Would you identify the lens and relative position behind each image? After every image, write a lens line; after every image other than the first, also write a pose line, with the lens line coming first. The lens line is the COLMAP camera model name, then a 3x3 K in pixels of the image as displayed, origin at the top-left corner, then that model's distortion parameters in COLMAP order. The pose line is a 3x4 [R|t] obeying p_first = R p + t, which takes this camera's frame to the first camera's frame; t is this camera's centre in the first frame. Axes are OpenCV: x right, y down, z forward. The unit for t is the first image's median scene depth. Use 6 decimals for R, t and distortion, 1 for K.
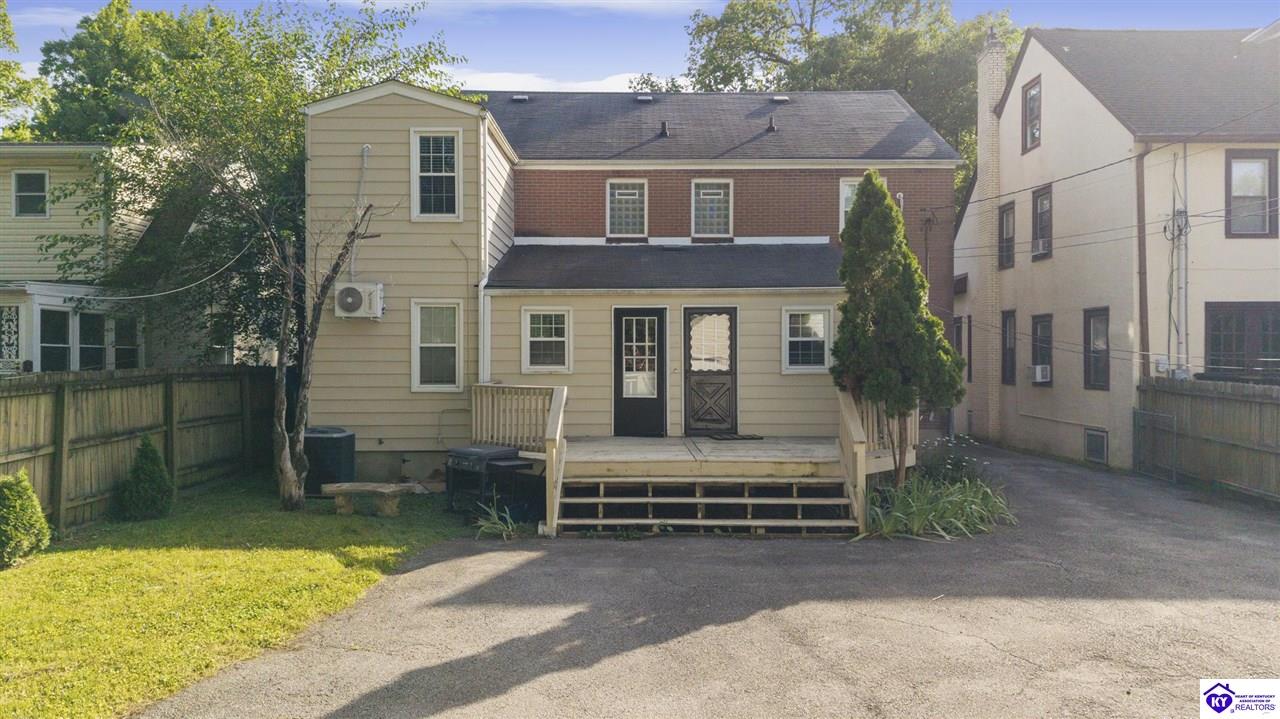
lens RADIAL K [[856.2, 0, 640.0], [0, 856.2, 359.5], [0, 0, 1]] dist [0.064079, -0.093642]
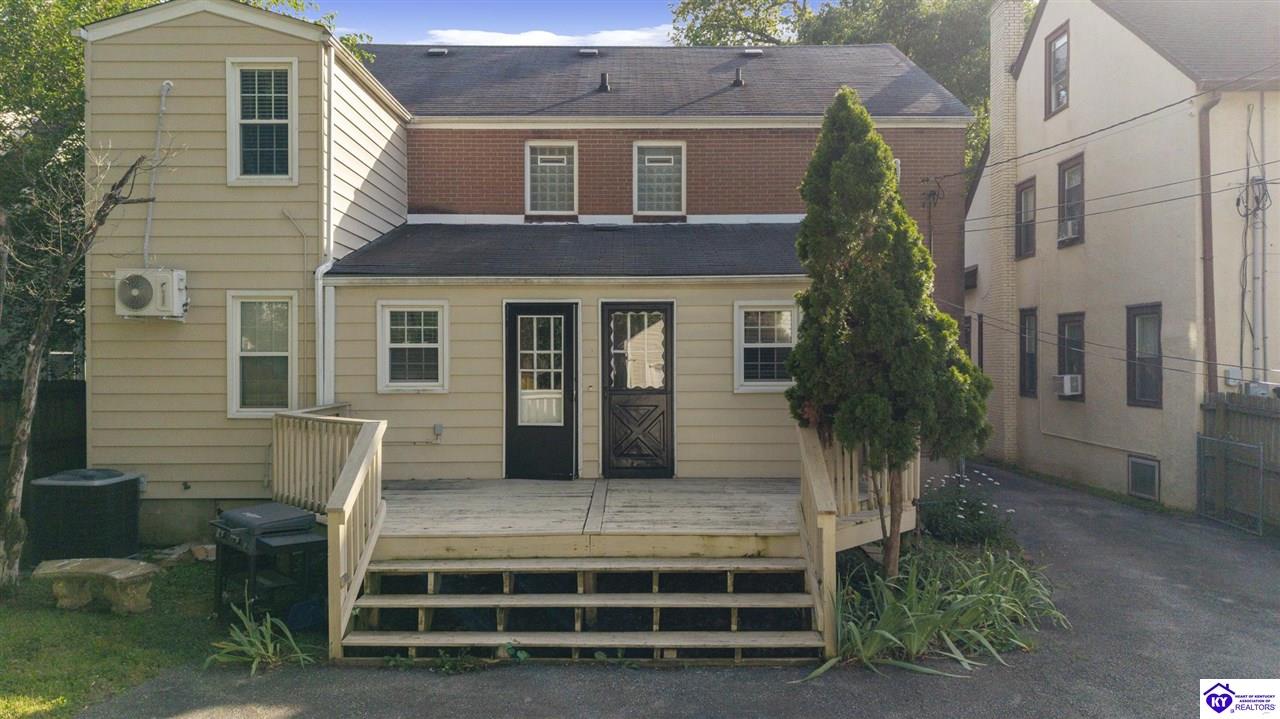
lens RADIAL K [[856.2, 0, 640.0], [0, 856.2, 359.5], [0, 0, 1]] dist [0.064079, -0.093642]
pose [[0.999997, -0.000724, -0.002488, 0.086014], [0.000724, 1.000000, 0.000020, -0.011772], [0.002488, -0.000022, 0.999997, 0.263317]]
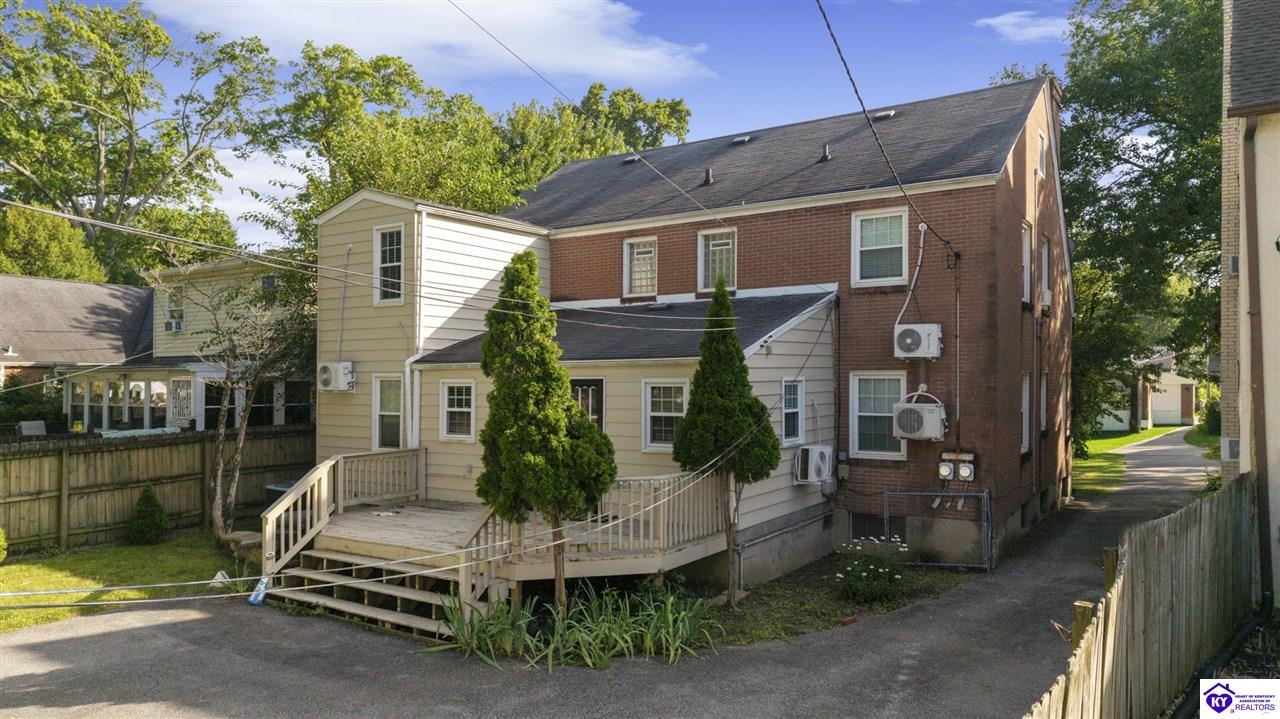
lens RADIAL K [[846.1, 0, 658.3], [0, 846.1, 380.6], [0, 0, 1]] dist [0.060784, -0.087582]
pose [[0.834492, -0.000512, -0.551020, 0.679699], [0.003696, 0.999982, 0.004668, -0.063618], [0.551008, -0.005931, 0.834479, 0.247526]]
